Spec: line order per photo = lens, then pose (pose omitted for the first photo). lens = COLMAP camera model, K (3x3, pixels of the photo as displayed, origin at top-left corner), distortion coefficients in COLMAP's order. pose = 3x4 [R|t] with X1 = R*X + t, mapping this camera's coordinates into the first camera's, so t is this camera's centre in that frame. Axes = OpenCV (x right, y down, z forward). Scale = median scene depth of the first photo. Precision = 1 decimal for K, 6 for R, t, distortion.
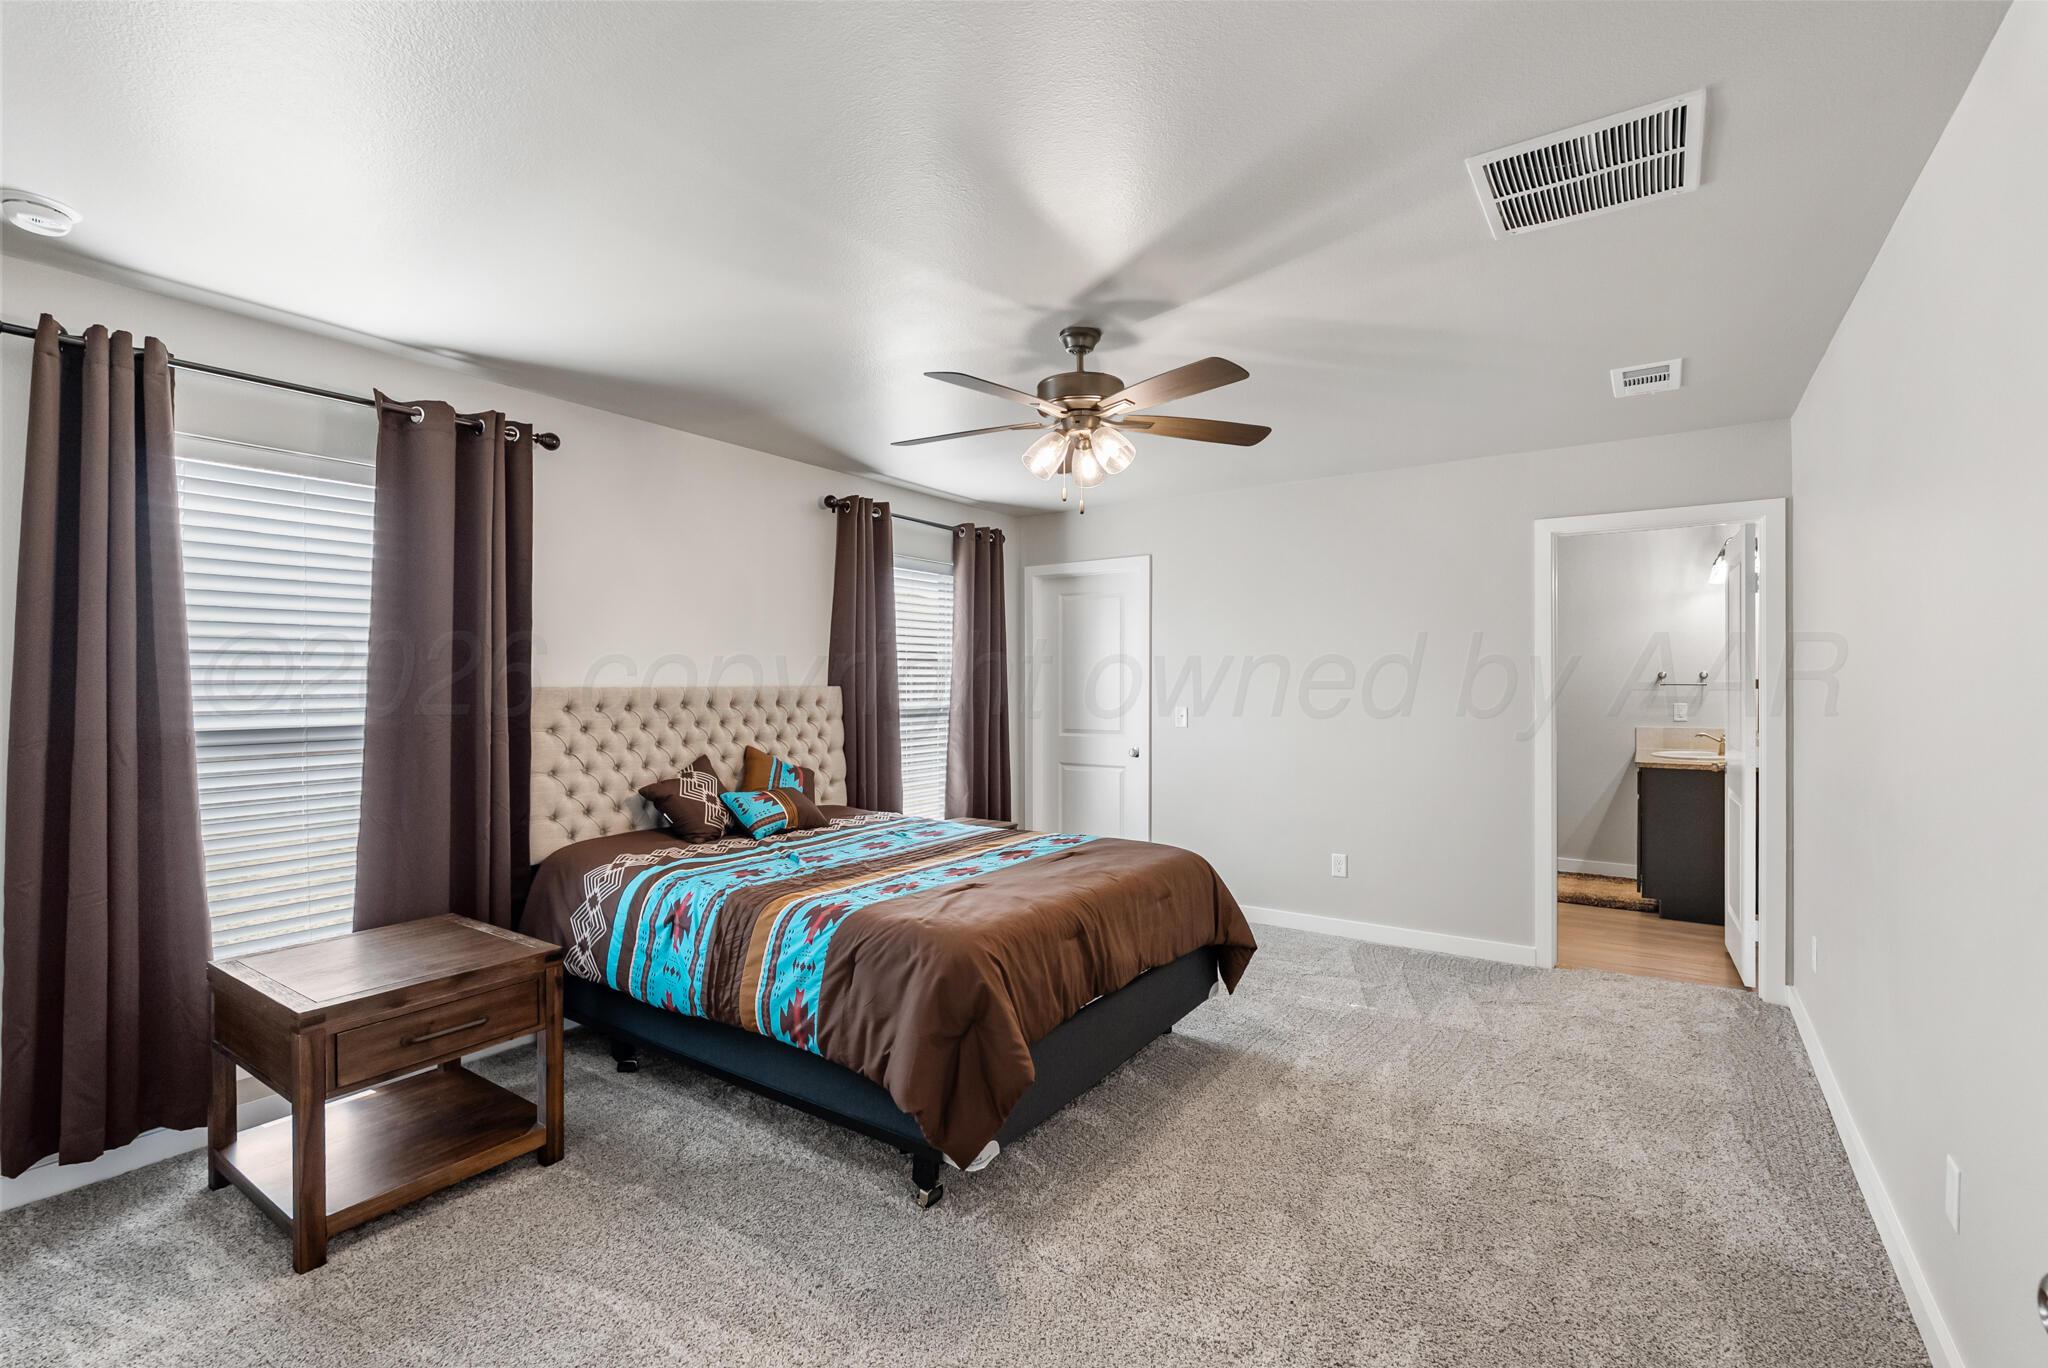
lens RADIAL K [[900.8, 0, 1030.6], [0, 900.8, 686.9], [0, 0, 1]] dist [0.000058, -0.000480]
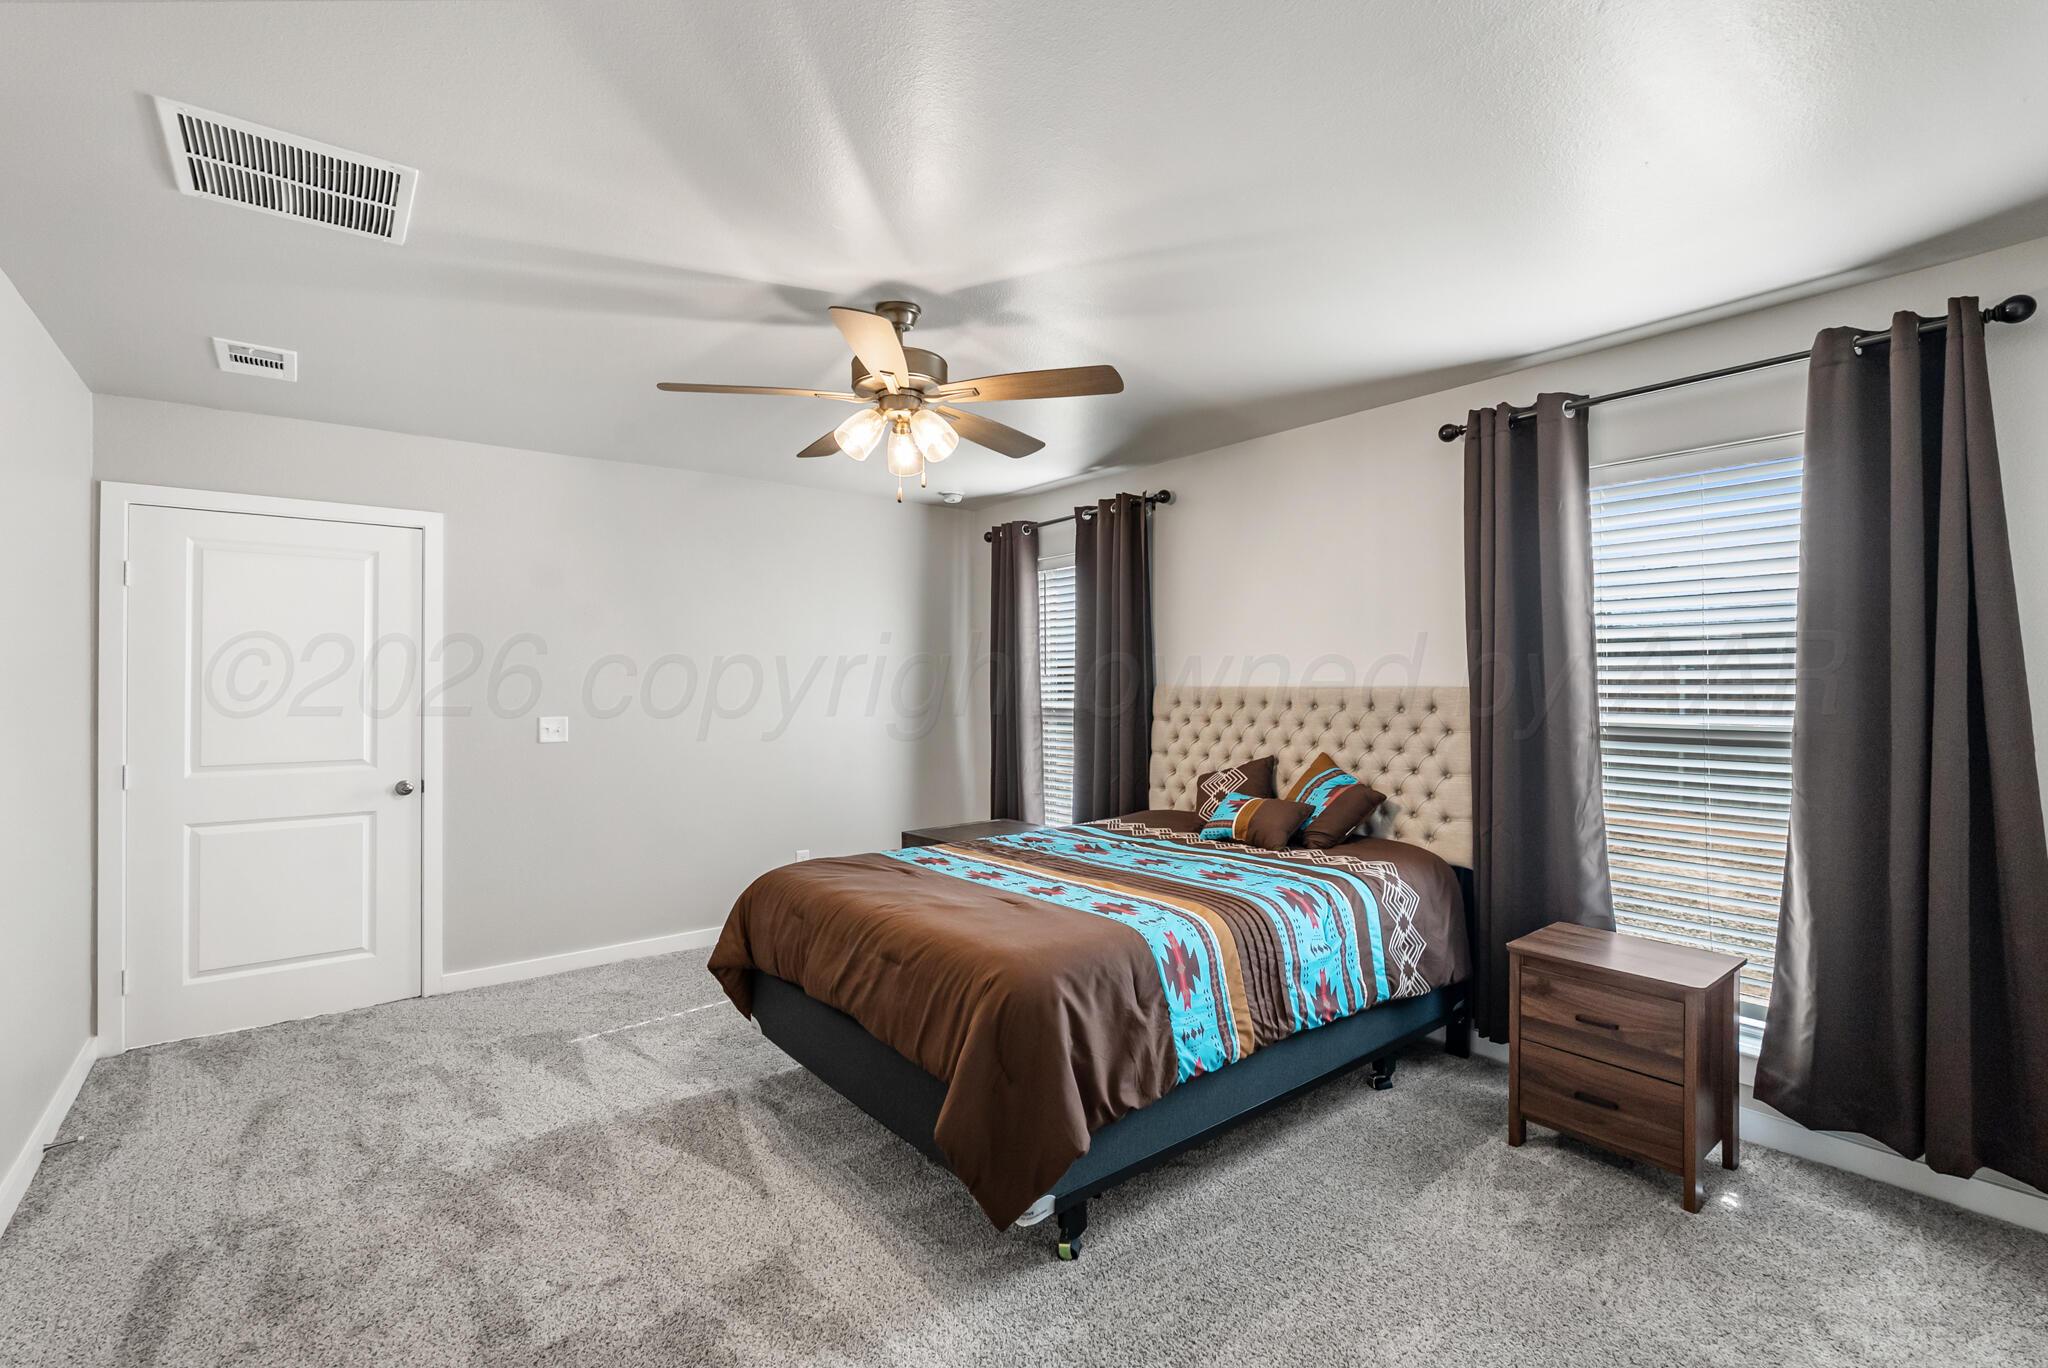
lens RADIAL K [[900.8, 0, 1023.6], [0, 900.8, 671.9], [0, 0, 1]] dist [0.000058, -0.000480]
pose [[-0.281992, -0.011685, -0.959345, 0.669758], [-0.001393, 0.999930, -0.011770, -0.003920], [0.959416, -0.001982, -0.281989, 1.025471]]
